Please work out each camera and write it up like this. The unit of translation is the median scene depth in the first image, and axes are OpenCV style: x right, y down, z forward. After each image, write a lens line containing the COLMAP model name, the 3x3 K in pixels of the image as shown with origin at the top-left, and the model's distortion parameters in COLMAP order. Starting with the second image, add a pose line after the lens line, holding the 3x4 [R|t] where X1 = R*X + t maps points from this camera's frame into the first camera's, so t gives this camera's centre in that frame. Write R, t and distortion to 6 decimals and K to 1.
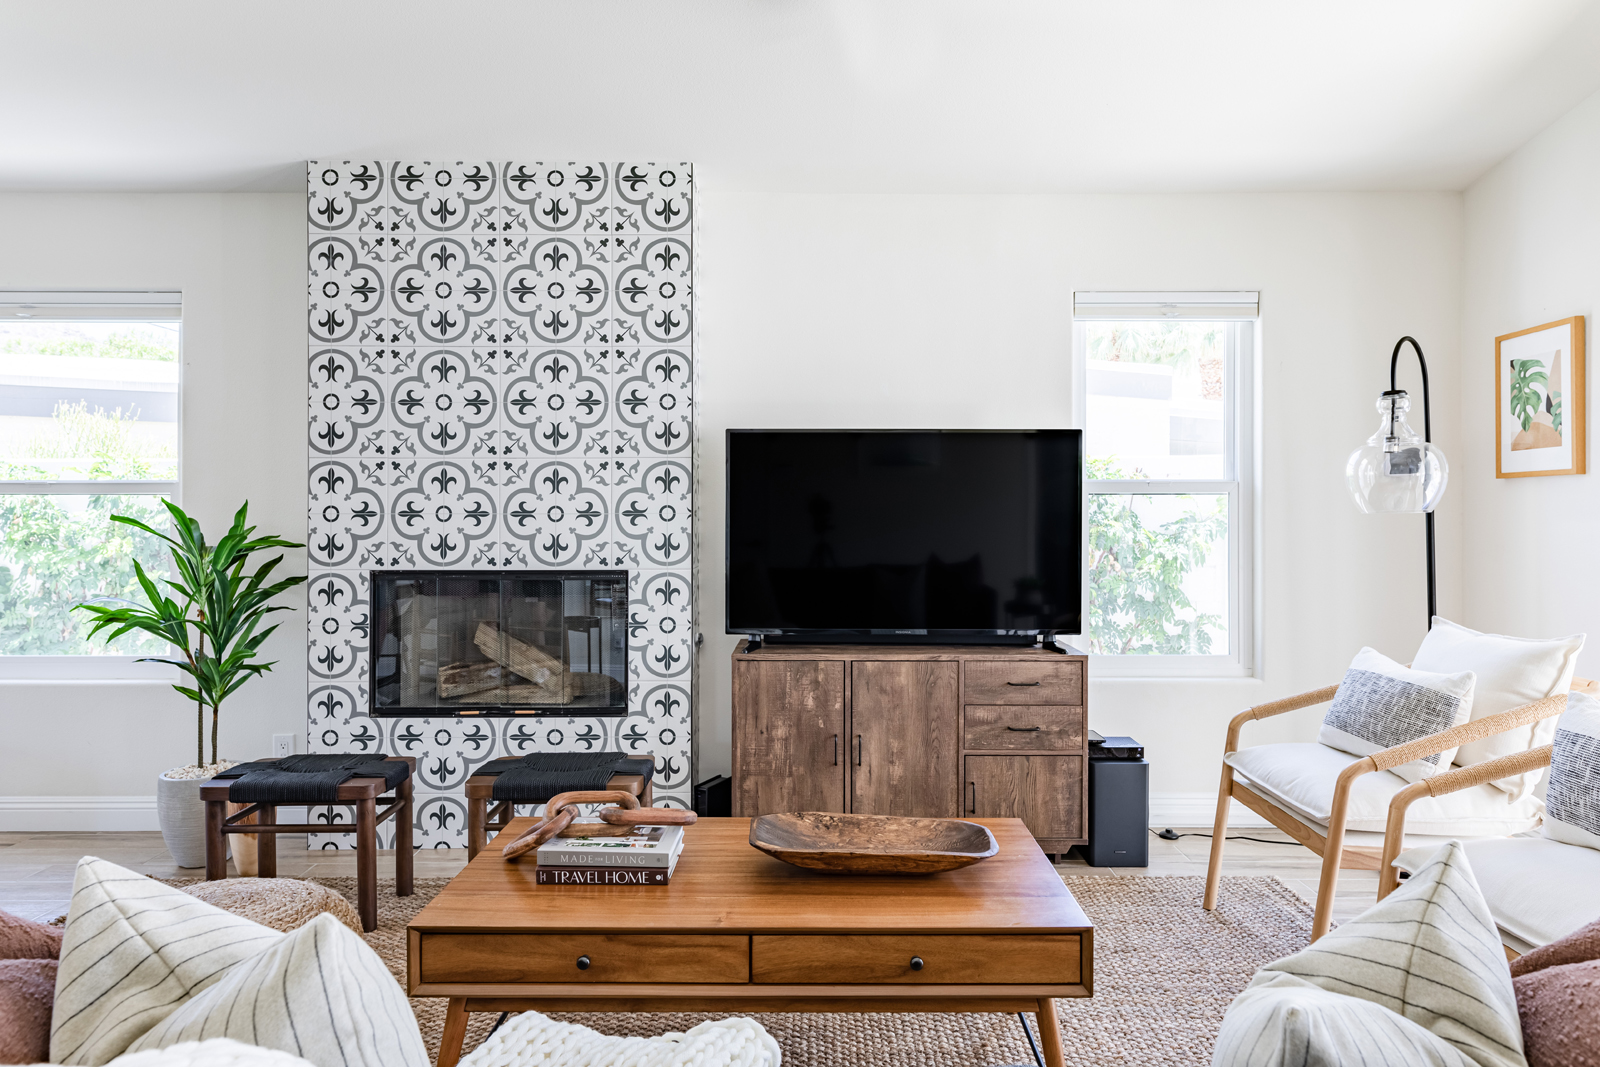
lens RADIAL K [[932.1, 0, 804.4], [0, 932.1, 528.0], [0, 0, 1]] dist [0.006744, -0.003512]
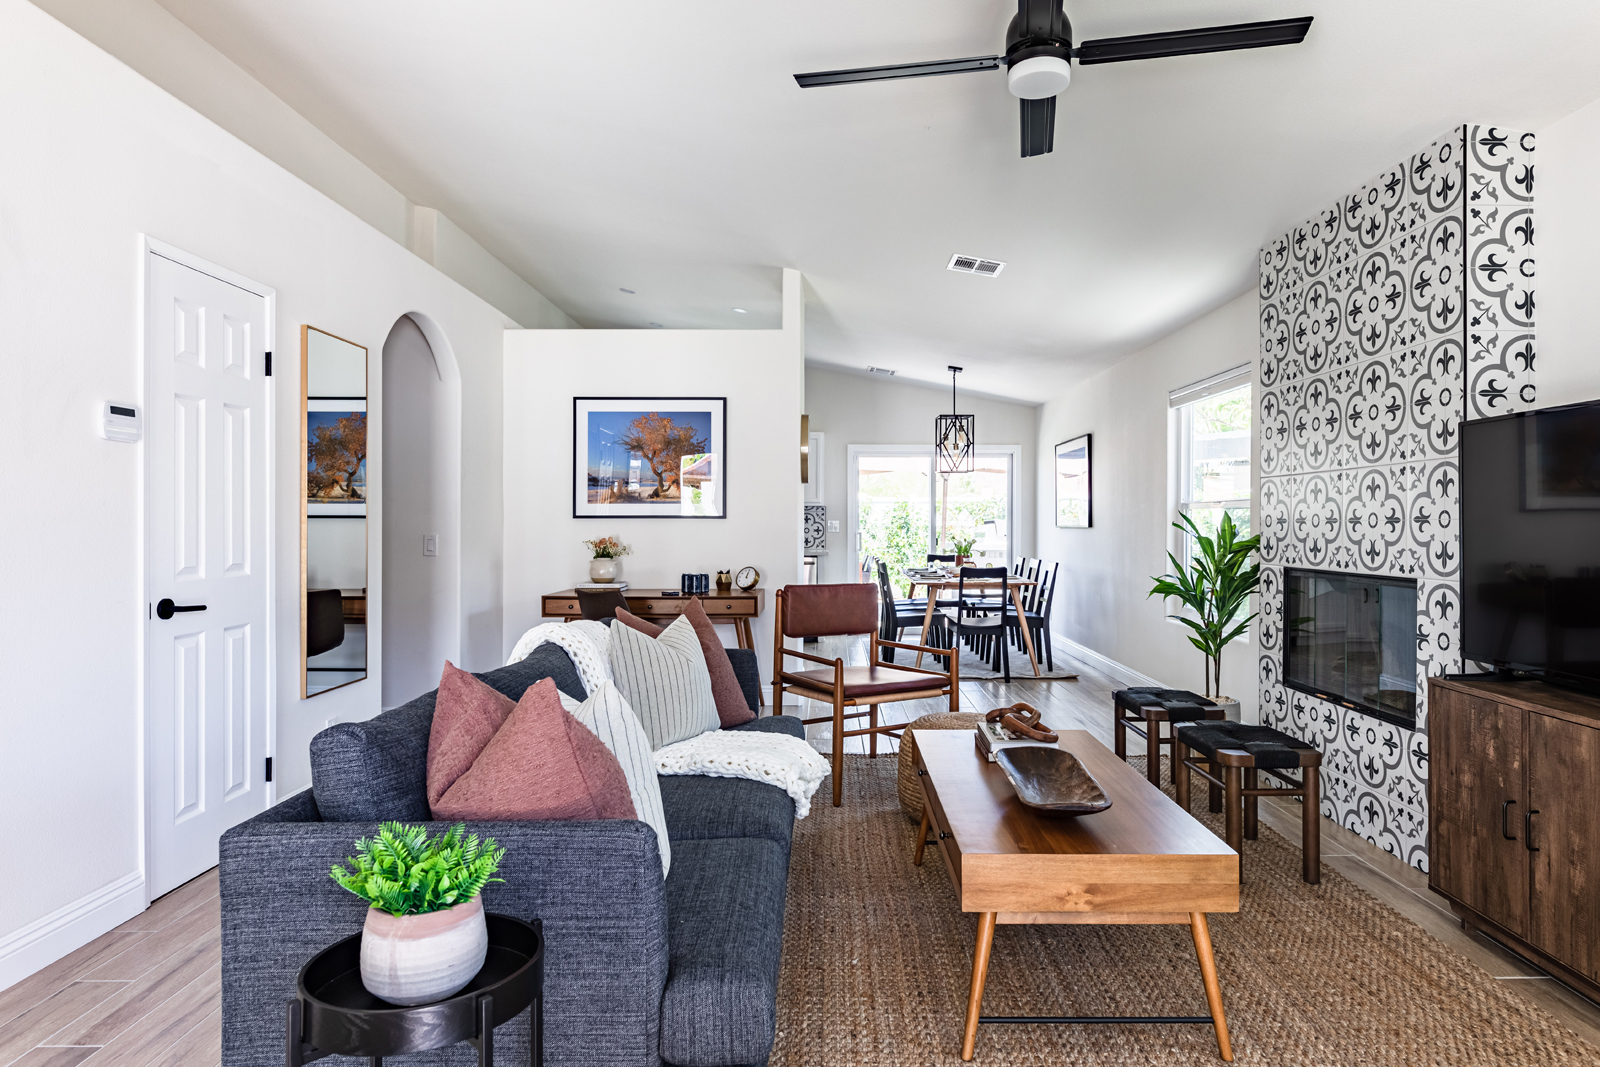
lens RADIAL K [[932.1, 0, 802.8], [0, 932.1, 529.3], [0, 0, 1]] dist [0.006744, -0.003512]
pose [[-0.032465, 0.004672, -0.999462, 0.819946], [-0.006551, 0.999967, 0.004887, -0.006340], [0.999451, 0.006706, -0.032433, 0.418546]]
